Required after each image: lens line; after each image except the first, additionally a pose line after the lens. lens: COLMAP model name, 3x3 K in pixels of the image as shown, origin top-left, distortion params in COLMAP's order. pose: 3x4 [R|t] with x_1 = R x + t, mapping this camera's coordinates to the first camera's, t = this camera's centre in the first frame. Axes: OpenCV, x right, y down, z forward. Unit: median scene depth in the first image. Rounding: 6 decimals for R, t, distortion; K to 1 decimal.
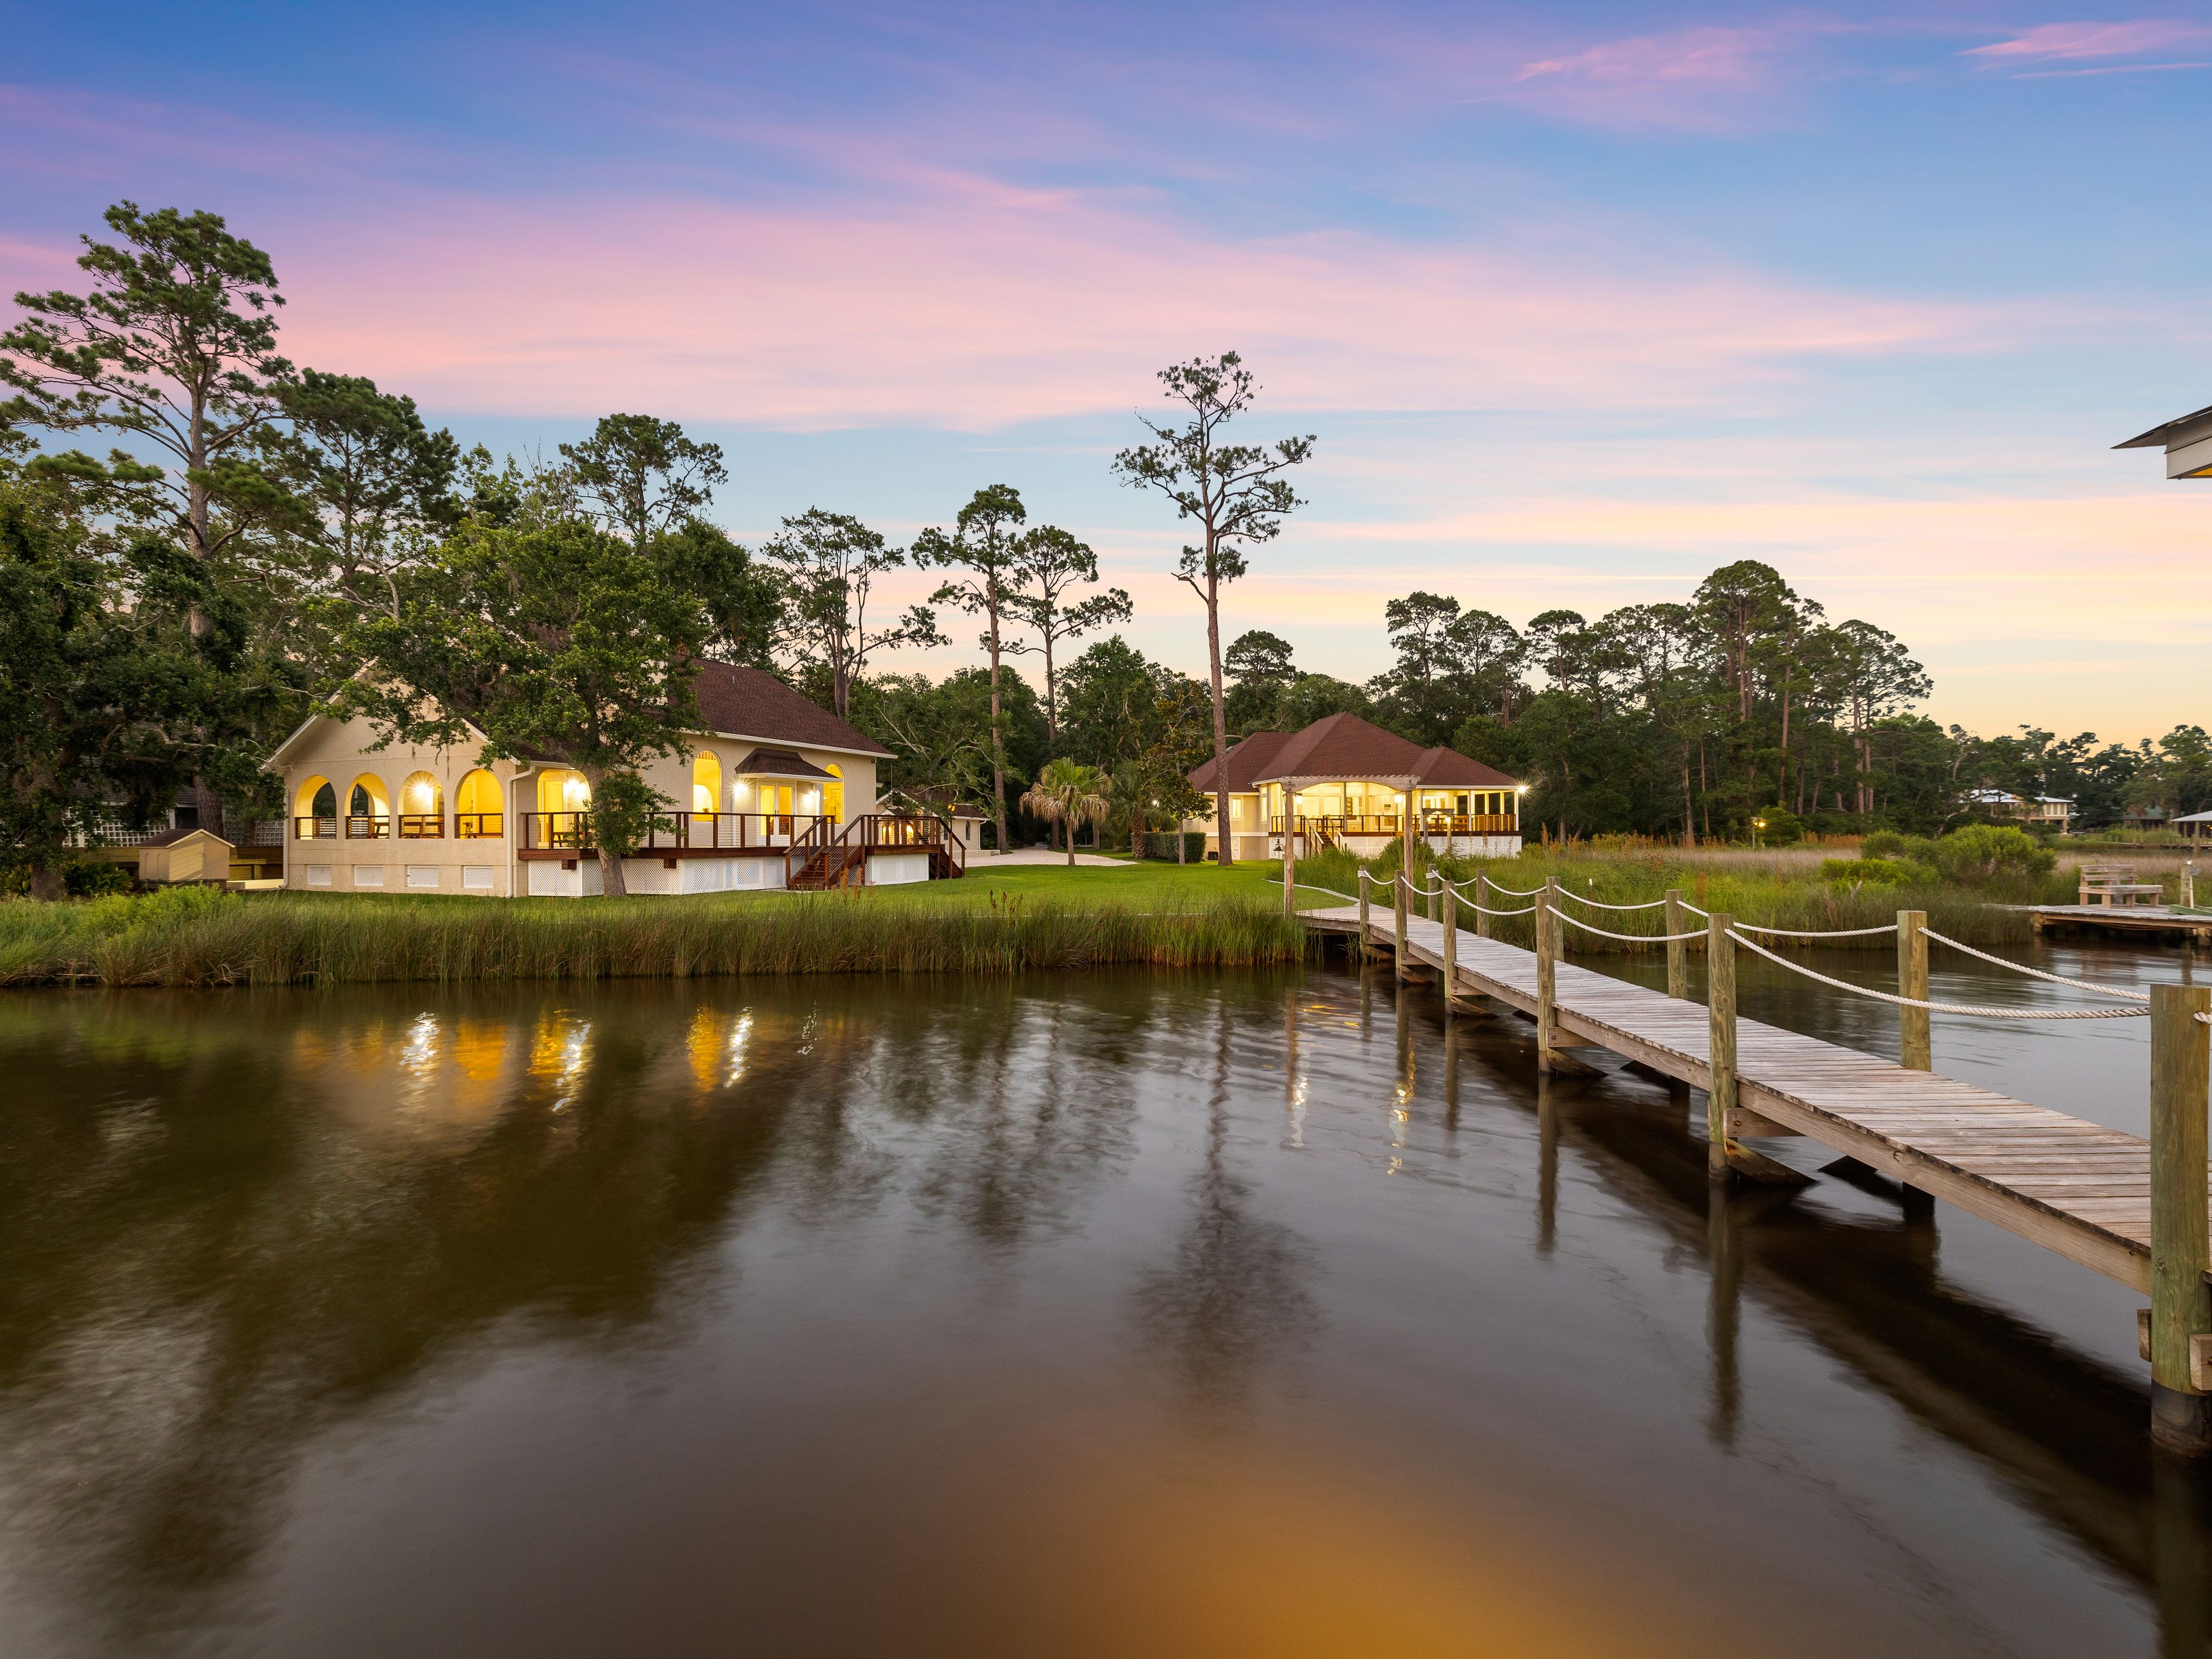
lens RADIAL K [[1047.1, 0, 1103.4], [0, 1047.1, 825.0], [0, 0, 1]] dist [0.001123, 0.000235]
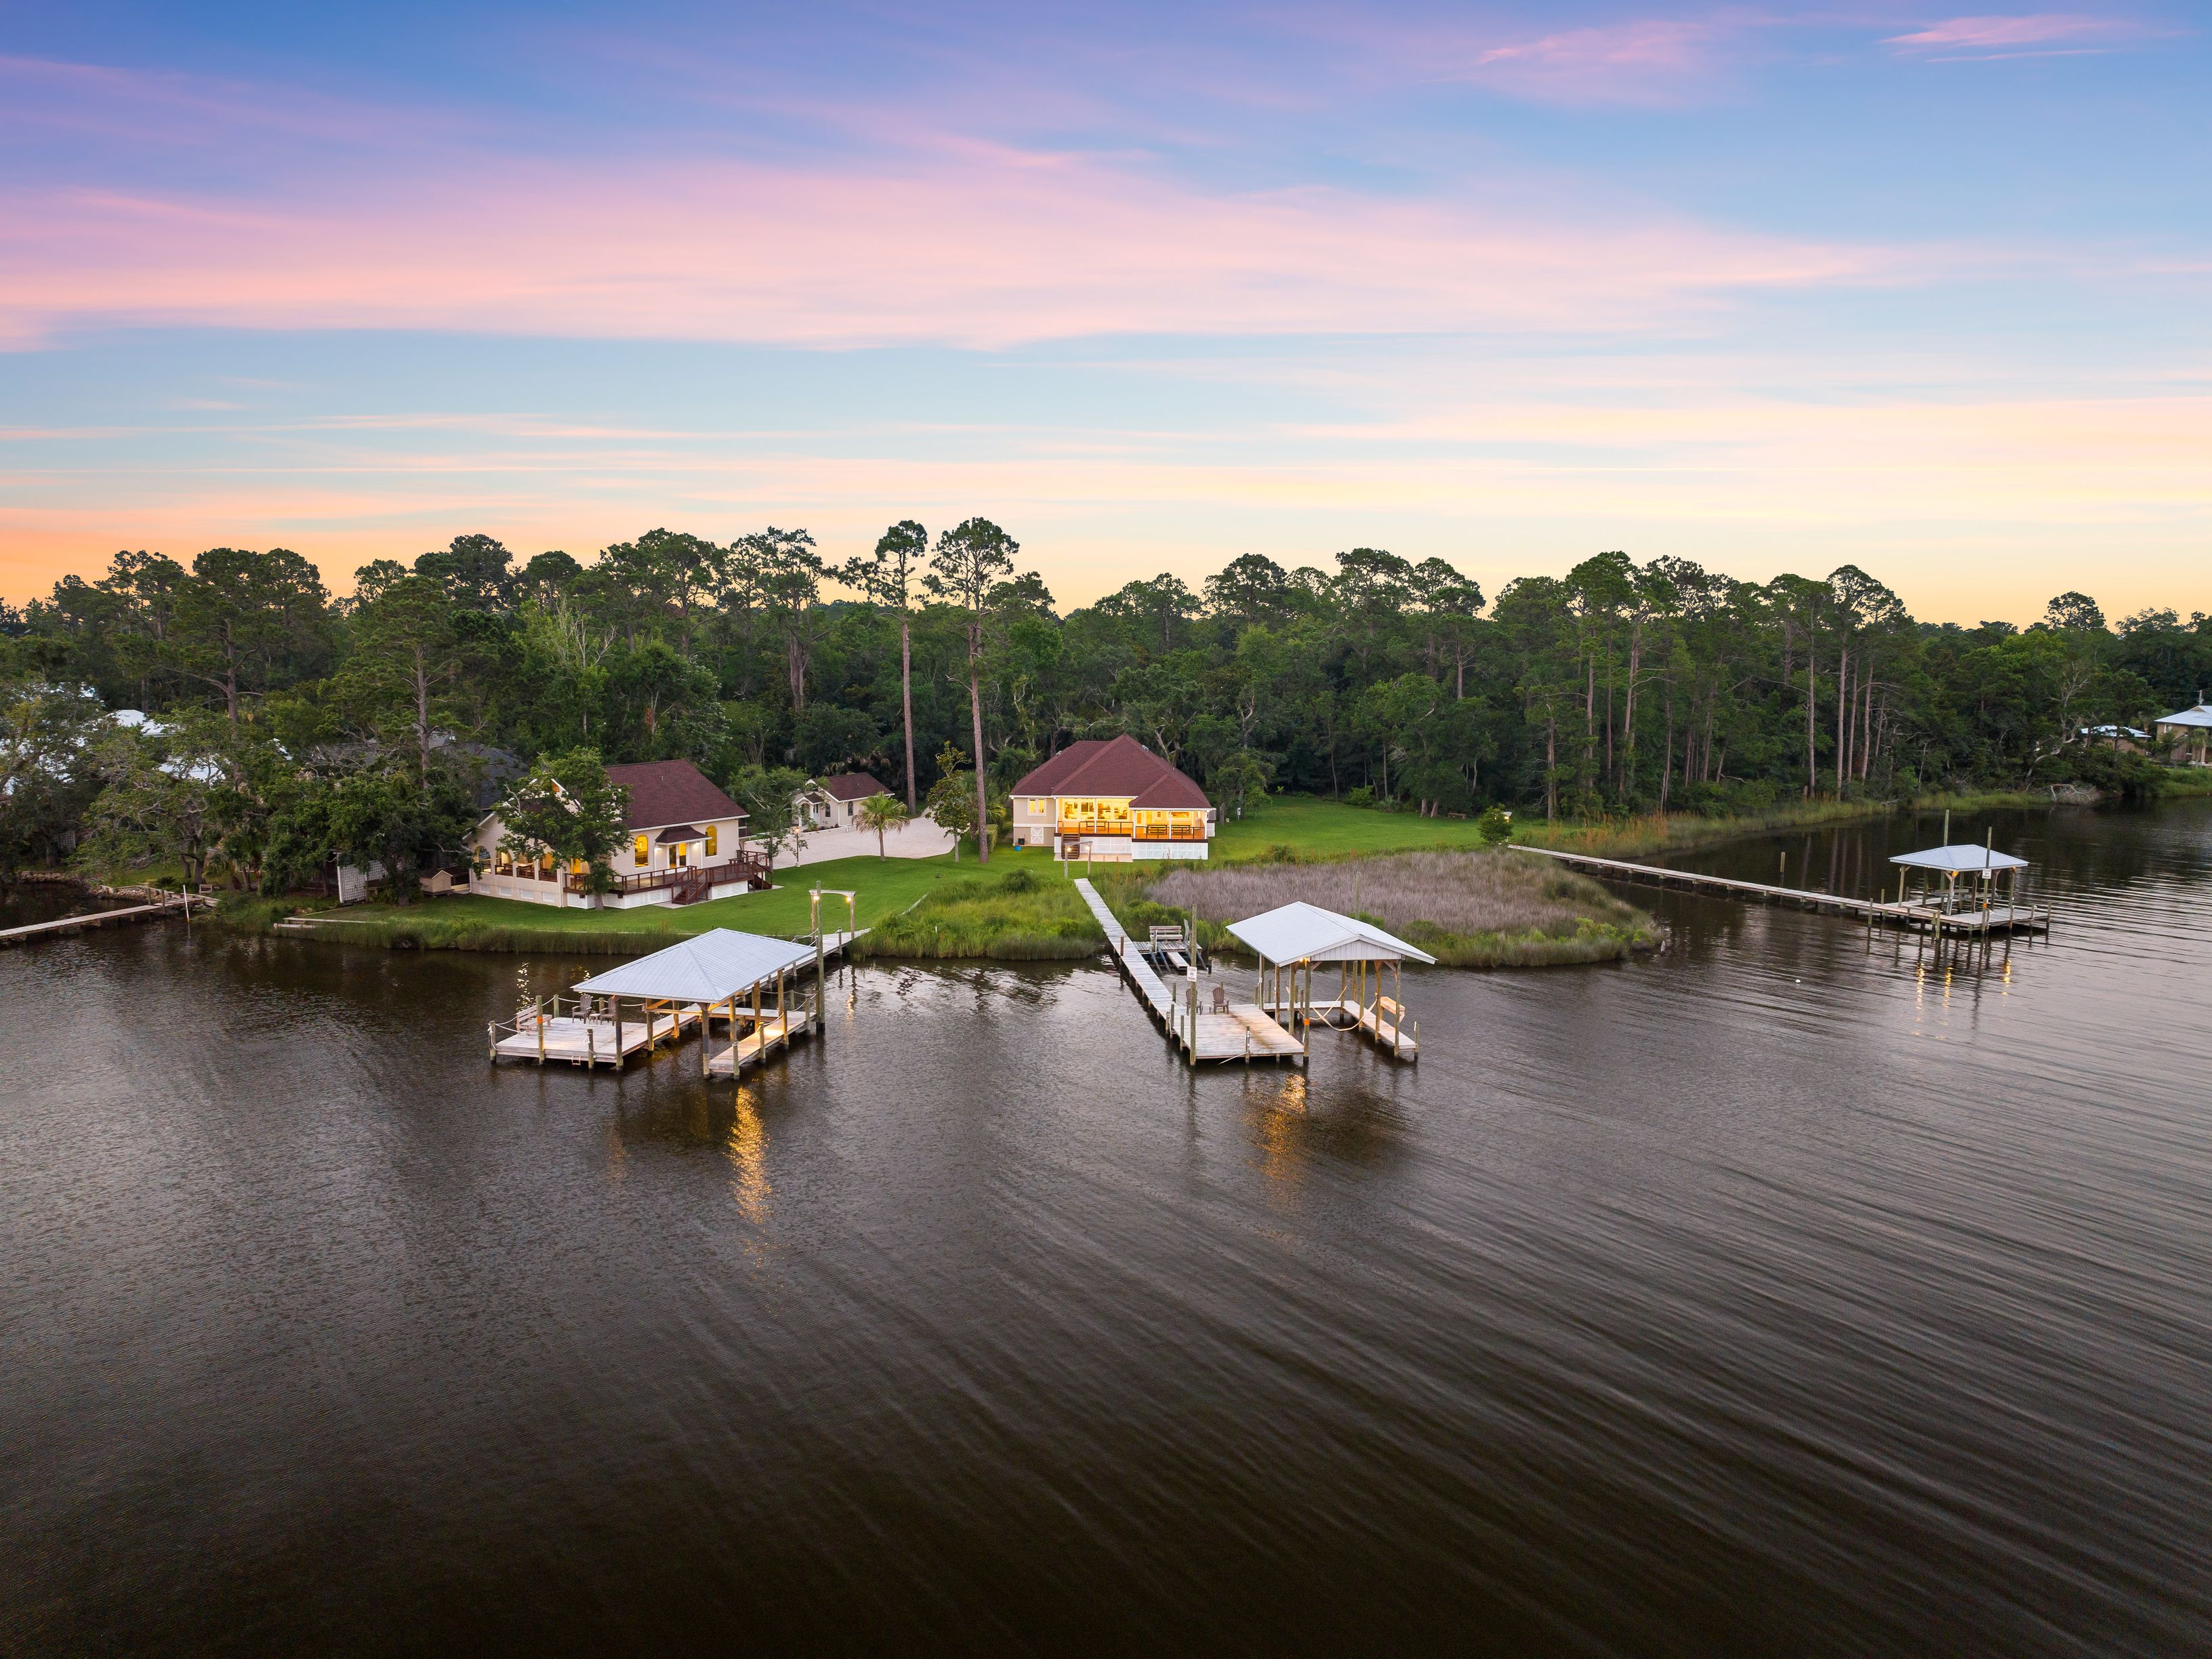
lens RADIAL K [[1569.3, 0, 1105.9], [0, 1569.3, 842.8], [0, 0, 1]] dist [-0.037857, -0.006324]
pose [[0.985588, 0.036702, -0.165137, 0.384625], [-0.013143, 0.989844, 0.141551, -0.182158], [0.168655, -0.137340, 0.976060, -0.695753]]
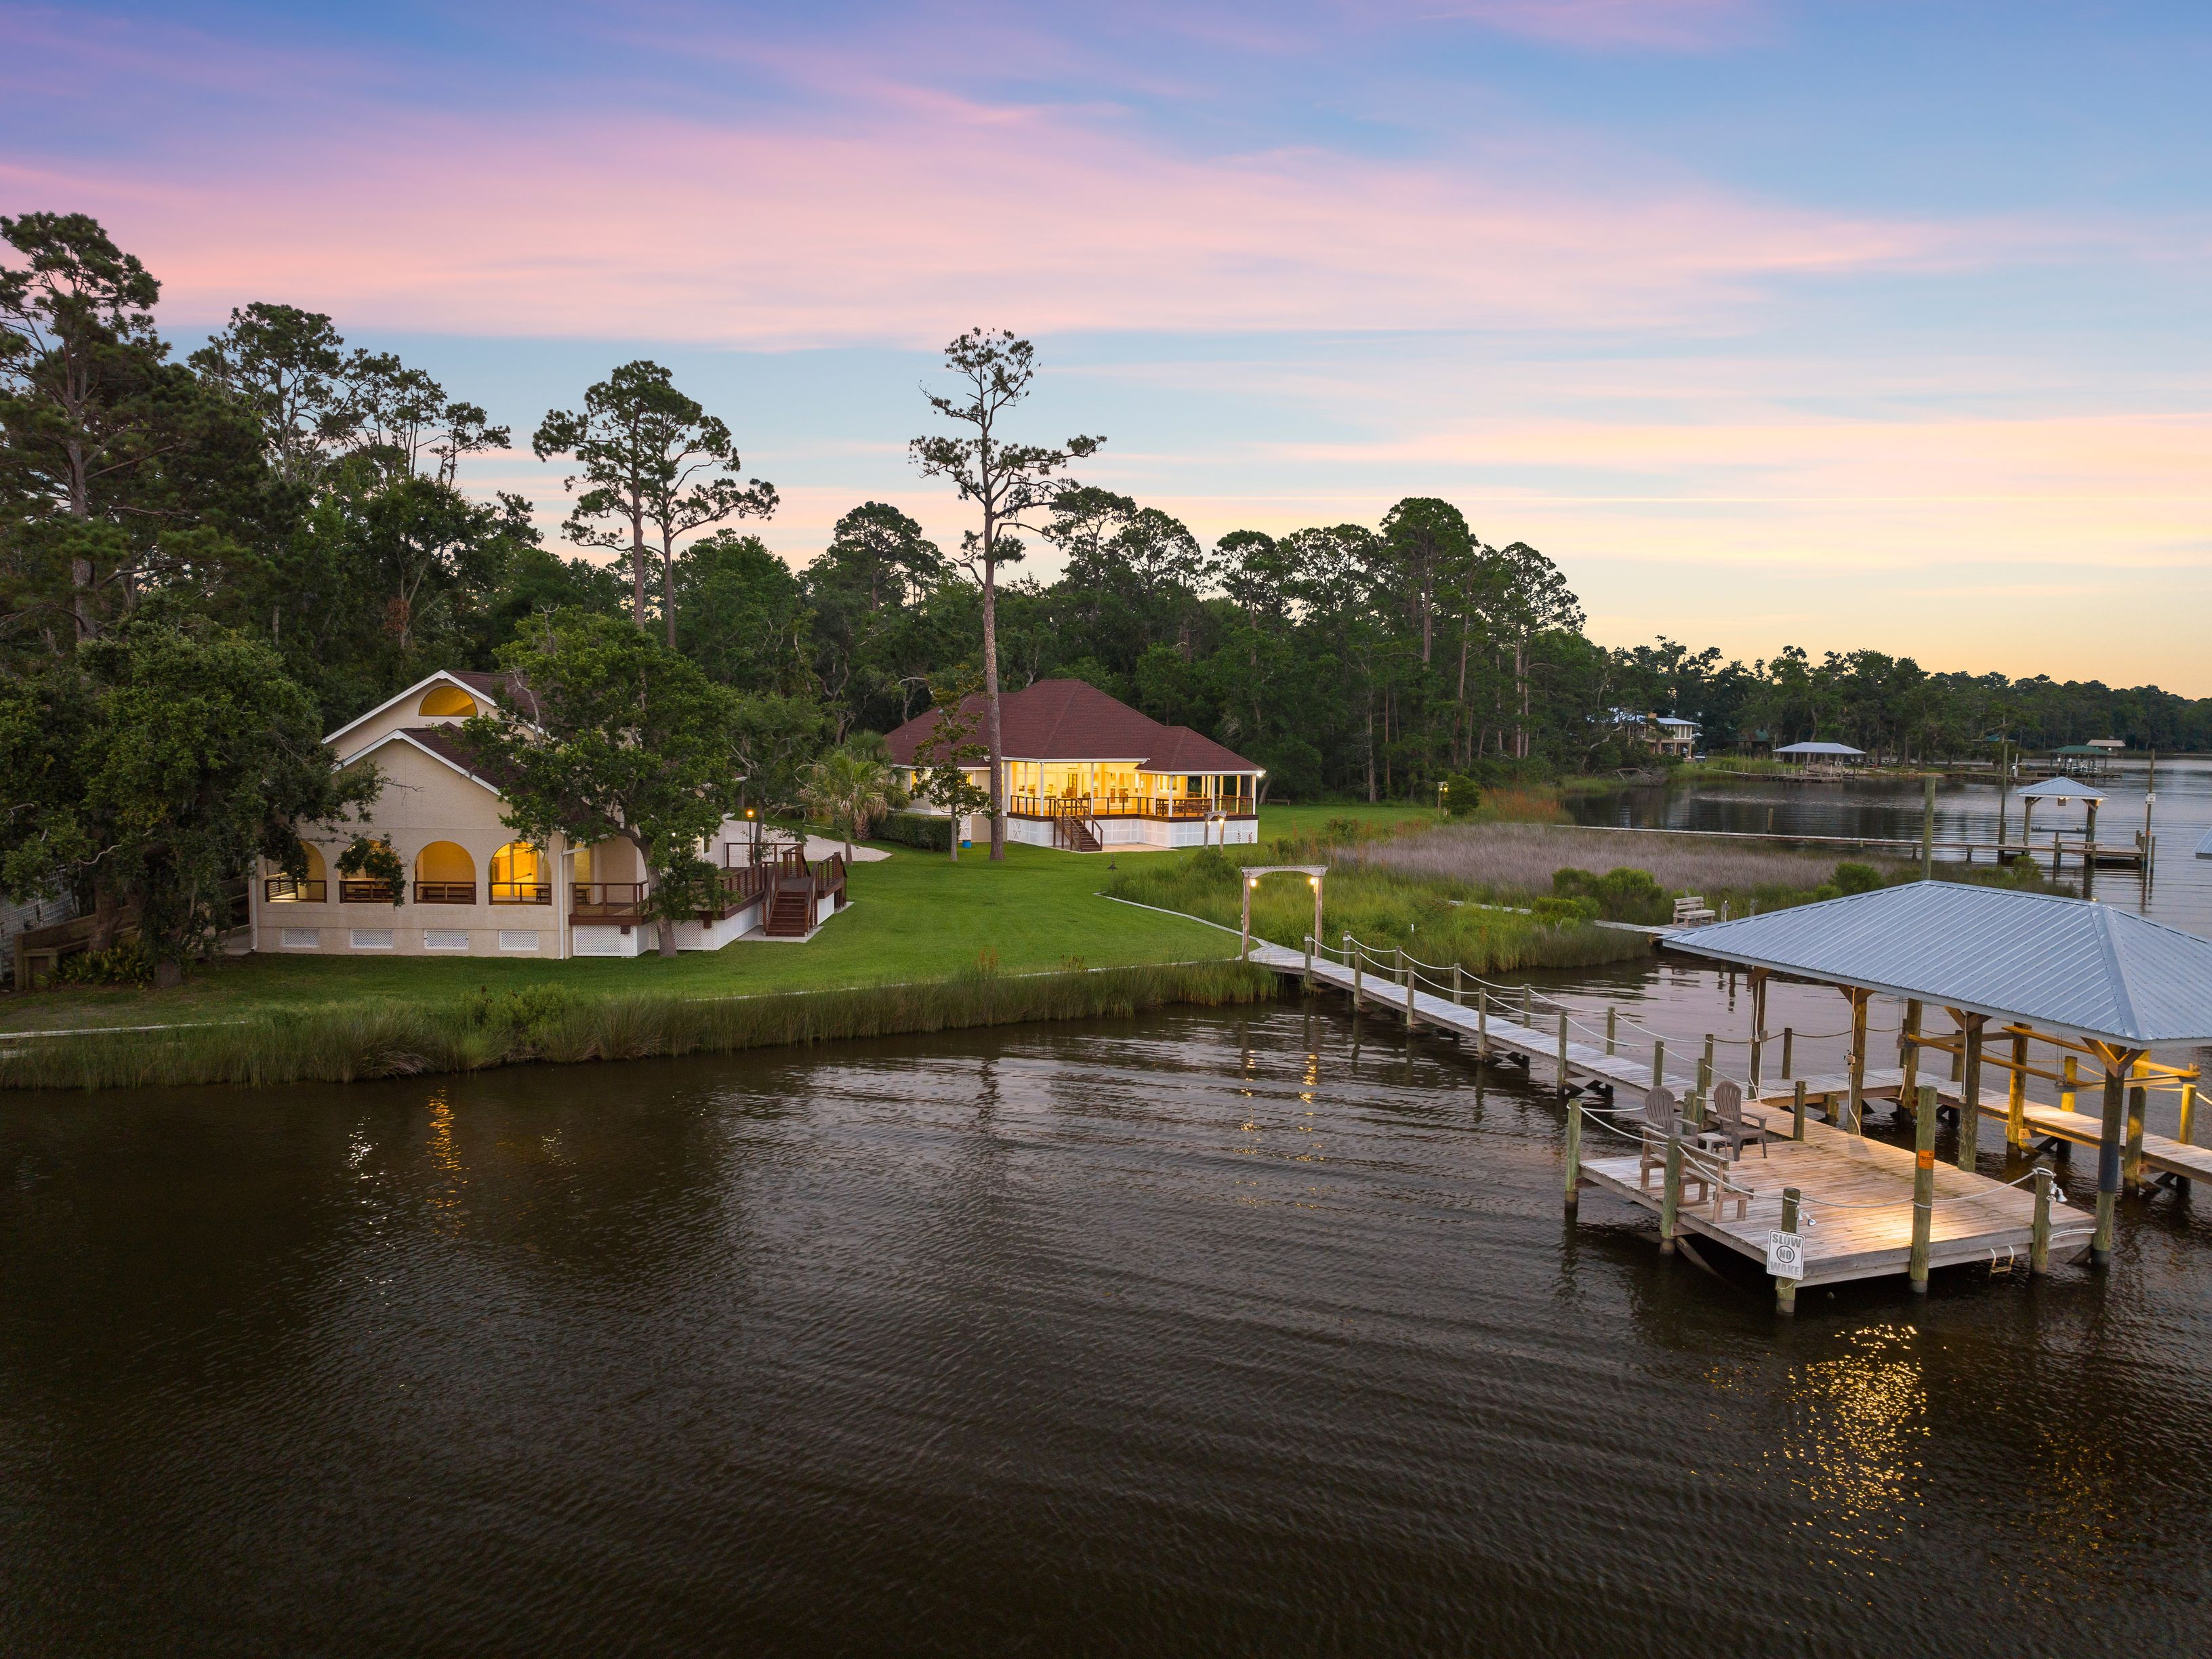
lens RADIAL K [[1569.3, 0, 1102.1], [0, 1569.3, 827.2], [0, 0, 1]] dist [-0.037857, -0.006324]
pose [[0.928615, -0.011340, 0.370872, -0.189156], [-0.019811, 0.996592, 0.080075, -0.062961], [-0.370516, -0.081706, 0.925225, -0.217025]]
